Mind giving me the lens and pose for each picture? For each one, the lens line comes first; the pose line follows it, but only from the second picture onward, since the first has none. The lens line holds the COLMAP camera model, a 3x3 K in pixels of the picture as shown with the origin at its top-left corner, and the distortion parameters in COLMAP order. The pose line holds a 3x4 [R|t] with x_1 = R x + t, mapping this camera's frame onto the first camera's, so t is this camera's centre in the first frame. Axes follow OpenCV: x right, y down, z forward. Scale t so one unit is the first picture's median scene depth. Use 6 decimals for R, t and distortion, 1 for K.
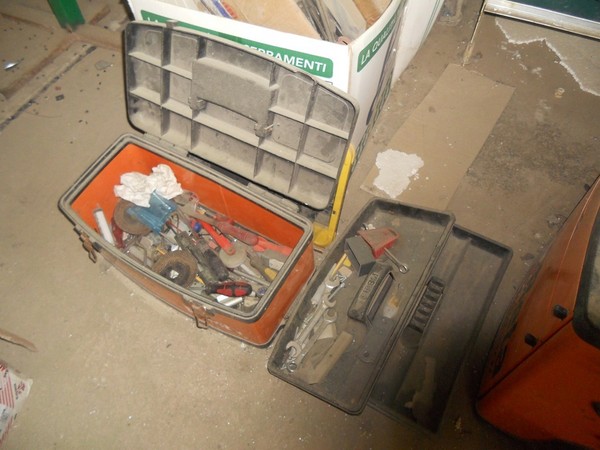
lens RADIAL K [[469.3, 0, 300.7], [0, 469.3, 223.6], [0, 0, 1]] dist [-0.037532, 0.019398]
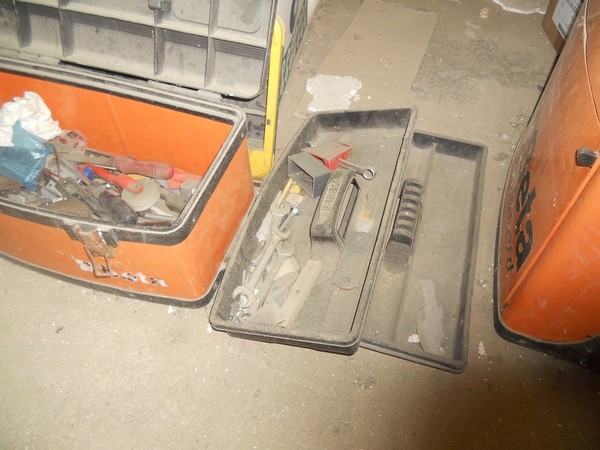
lens RADIAL K [[469.3, 0, 300.3], [0, 469.3, 222.6], [0, 0, 1]] dist [-0.037532, 0.019398]
pose [[0.974752, -0.143251, 0.171281, -0.033939], [0.161730, 0.981832, -0.099247, 0.223910], [-0.153952, 0.124443, 0.980211, 0.256980]]
